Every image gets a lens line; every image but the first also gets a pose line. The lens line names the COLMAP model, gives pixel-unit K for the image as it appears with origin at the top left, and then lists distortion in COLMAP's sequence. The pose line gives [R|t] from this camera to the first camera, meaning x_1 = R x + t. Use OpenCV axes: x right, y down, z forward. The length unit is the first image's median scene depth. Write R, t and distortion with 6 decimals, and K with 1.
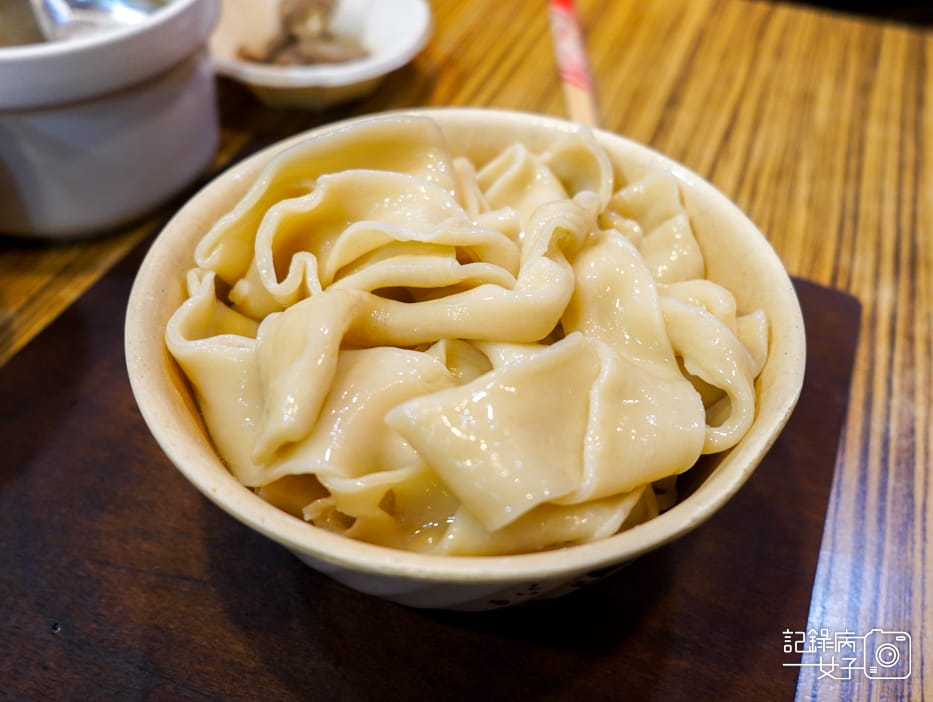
lens RADIAL K [[972.9, 0, 472.4], [0, 972.9, 330.5], [0, 0, 1]] dist [0.011243, 0.000000]
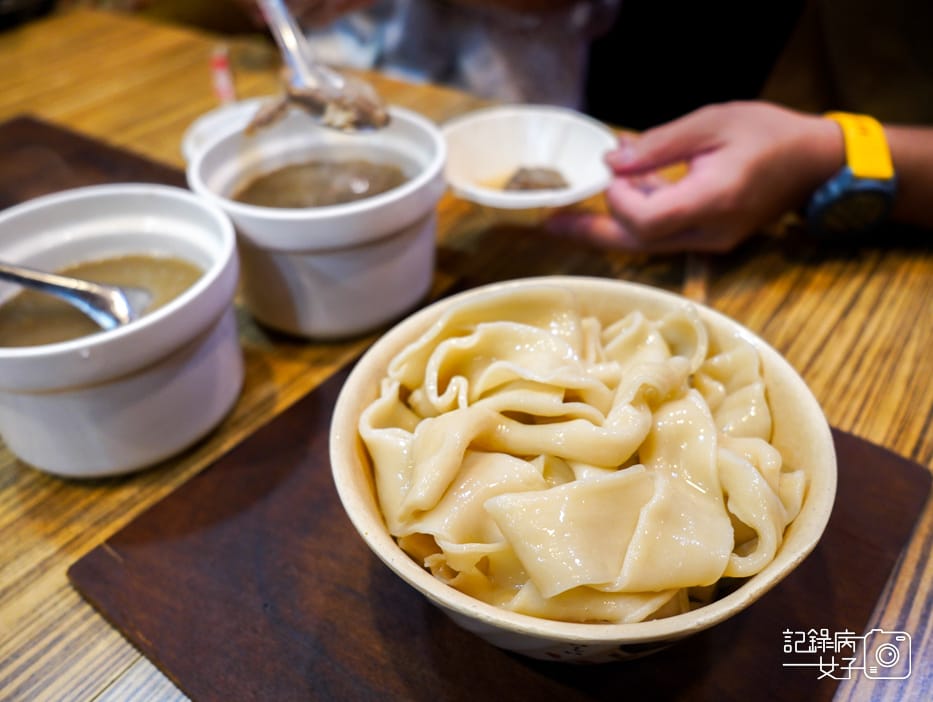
lens RADIAL K [[972.9, 0, 465.3], [0, 972.9, 351.3], [0, 0, 1]] dist [0.011243, 0.000000]
pose [[0.940290, 0.124254, -0.316884, 0.275148], [-0.138542, 0.990093, -0.022866, -0.086421], [0.310904, 0.065403, 0.948189, -0.330642]]
